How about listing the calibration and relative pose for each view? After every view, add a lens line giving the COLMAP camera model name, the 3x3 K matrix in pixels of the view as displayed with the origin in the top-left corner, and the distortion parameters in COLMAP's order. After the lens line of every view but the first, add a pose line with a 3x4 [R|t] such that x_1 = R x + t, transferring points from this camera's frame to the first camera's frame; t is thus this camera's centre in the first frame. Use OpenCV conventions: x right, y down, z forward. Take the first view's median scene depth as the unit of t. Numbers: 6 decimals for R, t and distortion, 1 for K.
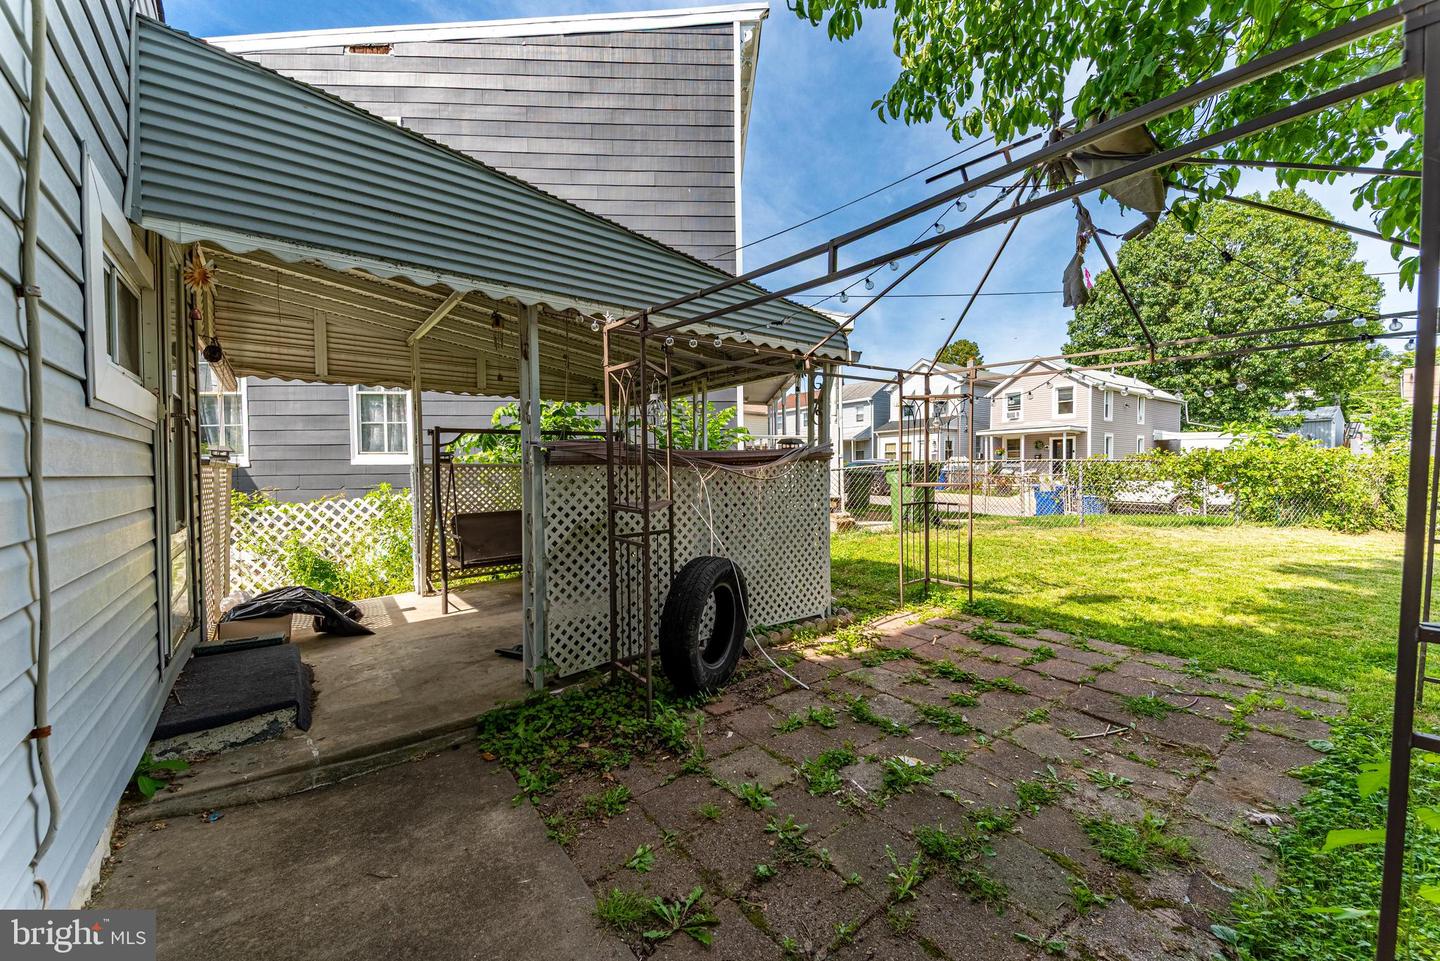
lens RADIAL K [[559.7, 0, 712.2], [0, 559.7, 471.8], [0, 0, 1]] dist [0.034083, -0.012720]
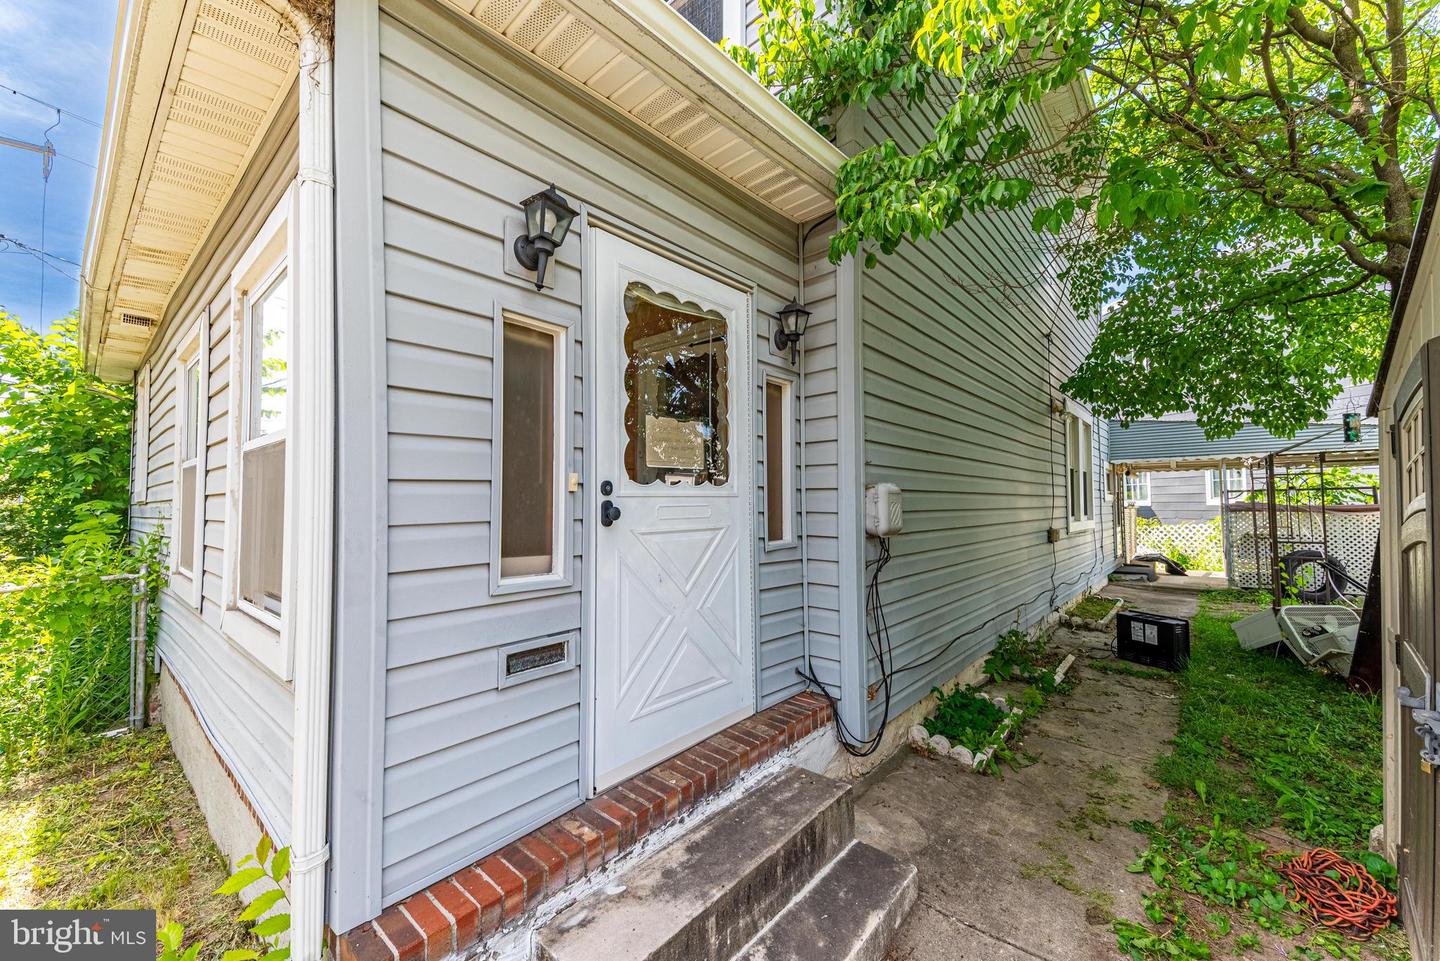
lens RADIAL K [[559.7, 0, 718.2], [0, 559.7, 486.1], [0, 0, 1]] dist [0.034083, -0.012720]
pose [[0.205338, -0.019877, -0.978489, 0.813861], [-0.011396, 0.999677, -0.022699, -0.016318], [0.978625, 0.015812, 0.205045, -0.875282]]
